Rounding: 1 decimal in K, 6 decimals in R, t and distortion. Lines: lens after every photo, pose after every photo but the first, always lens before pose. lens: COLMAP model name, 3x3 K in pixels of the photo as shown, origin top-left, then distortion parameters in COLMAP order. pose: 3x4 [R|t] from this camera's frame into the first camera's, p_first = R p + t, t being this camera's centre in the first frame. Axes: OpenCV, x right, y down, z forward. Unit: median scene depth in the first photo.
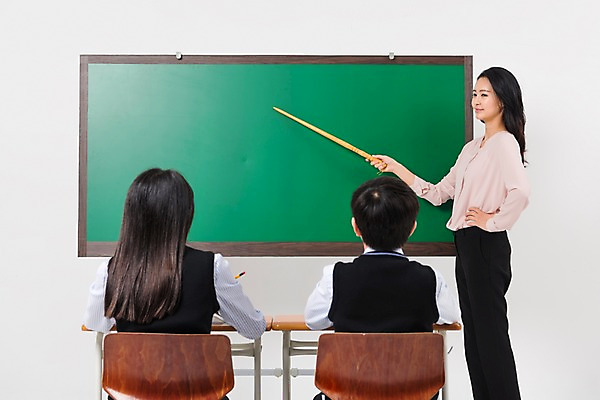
lens RADIAL K [[1179.7, 0, 305.8], [0, 1179.7, 202.0], [0, 0, 1]] dist [-0.052851, 0.000000]
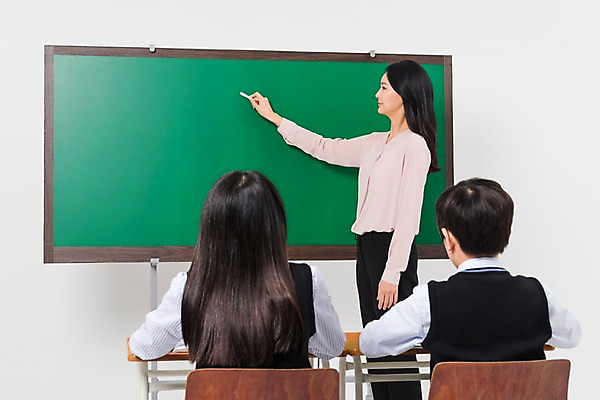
lens RADIAL K [[1058.8, 0, 294.7], [0, 1058.8, 179.6], [0, 0, 1]] dist [-0.040317, 0.000000]
pose [[0.987403, 0.002940, 0.158196, -0.213654], [-0.000693, 0.999898, -0.014255, -0.012390], [-0.158222, 0.013966, 0.987305, 0.246320]]
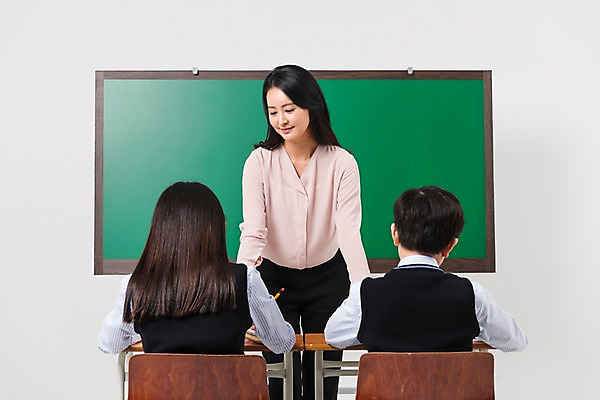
lens RADIAL K [[1105.6, 0, 301.1], [0, 1105.6, 198.7], [0, 0, 1]] dist [-0.040353, 0.000000]
pose [[0.999982, -0.004777, 0.003568, -0.037989], [0.004865, 0.999676, -0.024998, 0.010744], [-0.003447, 0.025015, 0.999681, 0.123386]]
